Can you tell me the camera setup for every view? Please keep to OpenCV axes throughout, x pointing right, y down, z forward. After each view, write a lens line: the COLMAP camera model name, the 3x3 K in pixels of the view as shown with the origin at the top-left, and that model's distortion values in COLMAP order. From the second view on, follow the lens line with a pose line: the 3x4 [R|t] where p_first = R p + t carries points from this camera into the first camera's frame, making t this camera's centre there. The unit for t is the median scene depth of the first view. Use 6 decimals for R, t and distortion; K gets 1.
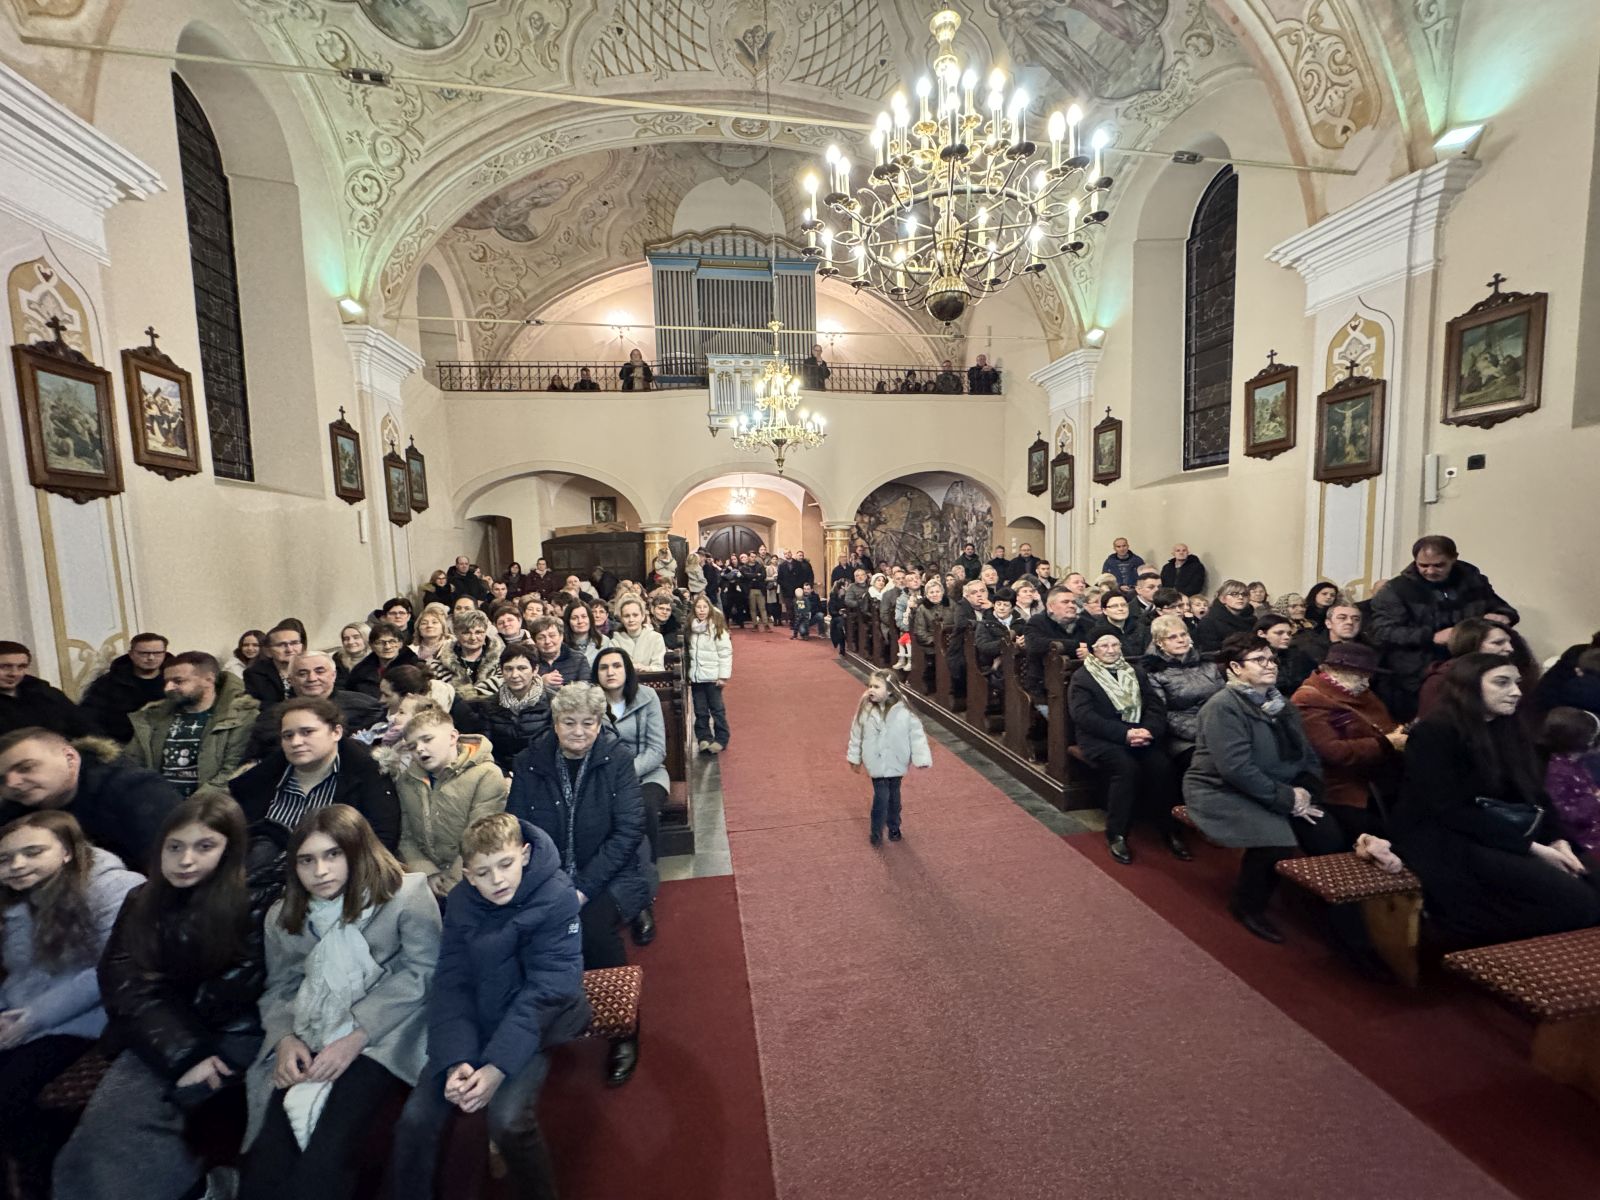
lens RADIAL K [[633.0, 0, 799.4], [0, 633.0, 599.7], [0, 0, 1]] dist [-0.003350, -0.000038]
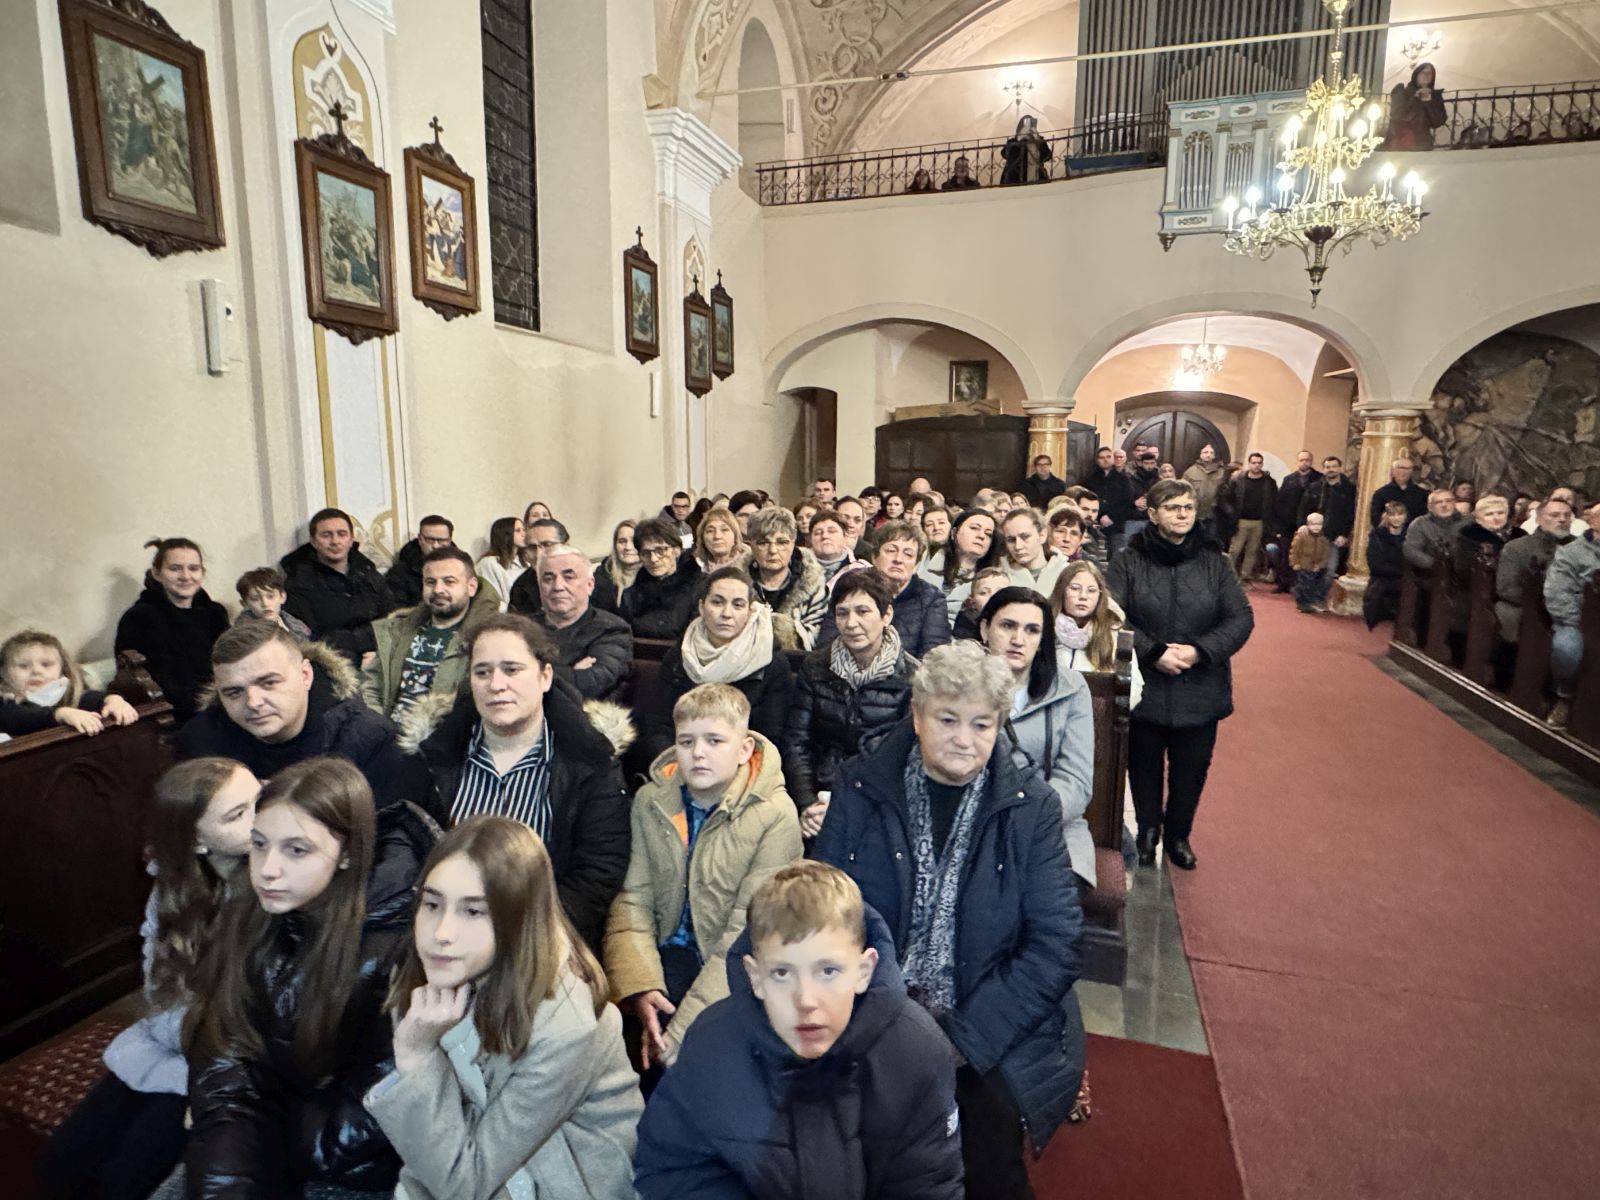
lens RADIAL K [[931.5, 0, 792.0], [0, 931.5, 600.3], [0, 0, 1]] dist [-0.003412, 0.003600]
pose [[0.893806, 0.102872, -0.436496, -0.074700], [-0.070327, 0.993444, 0.090124, 0.019427], [0.442906, -0.049856, 0.895181, 0.132811]]
